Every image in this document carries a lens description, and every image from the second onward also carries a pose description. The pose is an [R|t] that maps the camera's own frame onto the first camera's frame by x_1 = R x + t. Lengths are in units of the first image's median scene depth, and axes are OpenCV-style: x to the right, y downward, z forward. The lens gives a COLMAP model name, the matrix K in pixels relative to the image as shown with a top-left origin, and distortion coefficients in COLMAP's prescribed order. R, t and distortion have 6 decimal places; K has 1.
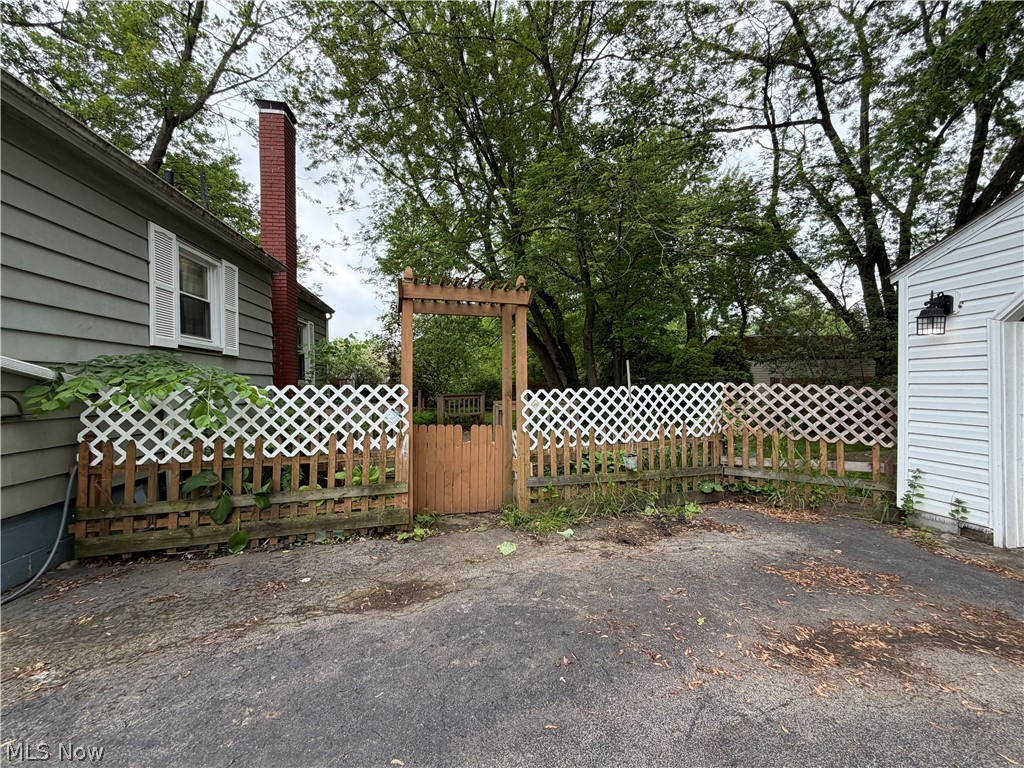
lens RADIAL K [[410.1, 0, 512.5], [0, 410.1, 387.5], [0, 0, 1]] dist [0.020731, -0.002039]
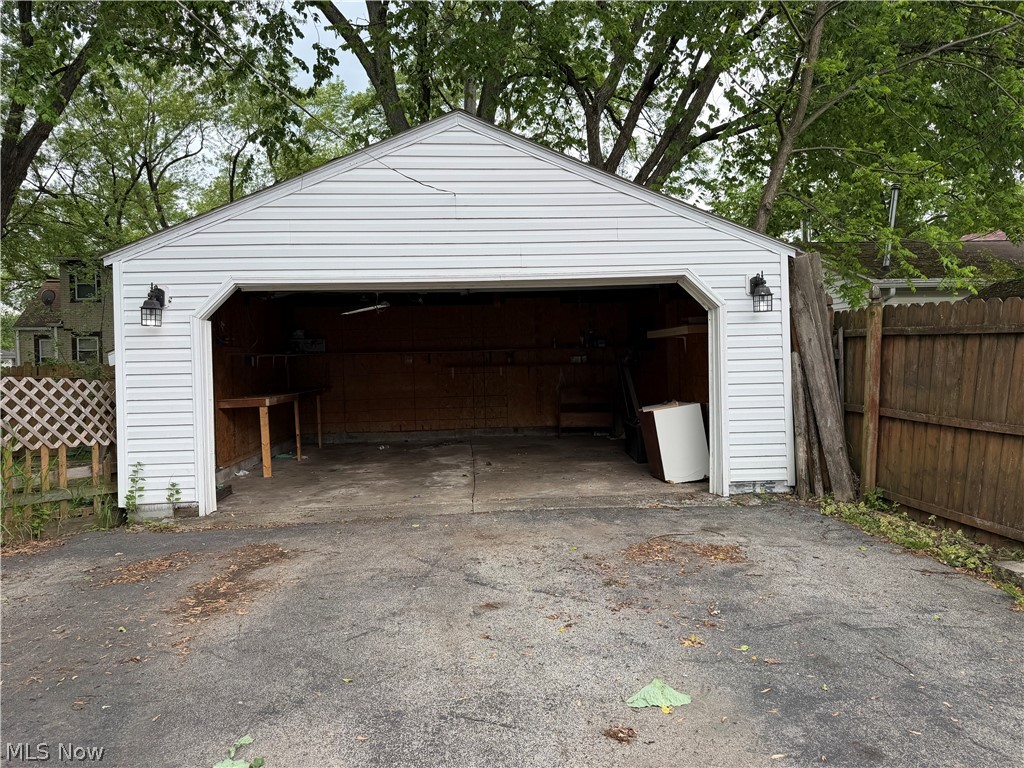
lens RADIAL K [[716.3, 0, 513.1], [0, 716.3, 384.6], [0, 0, 1]] dist [0.002722, 0.000596]
pose [[0.072184, -0.018030, 0.997228, -0.624031], [0.023760, 0.999584, 0.016353, 0.007964], [-0.997108, 0.022514, 0.072582, 0.003703]]
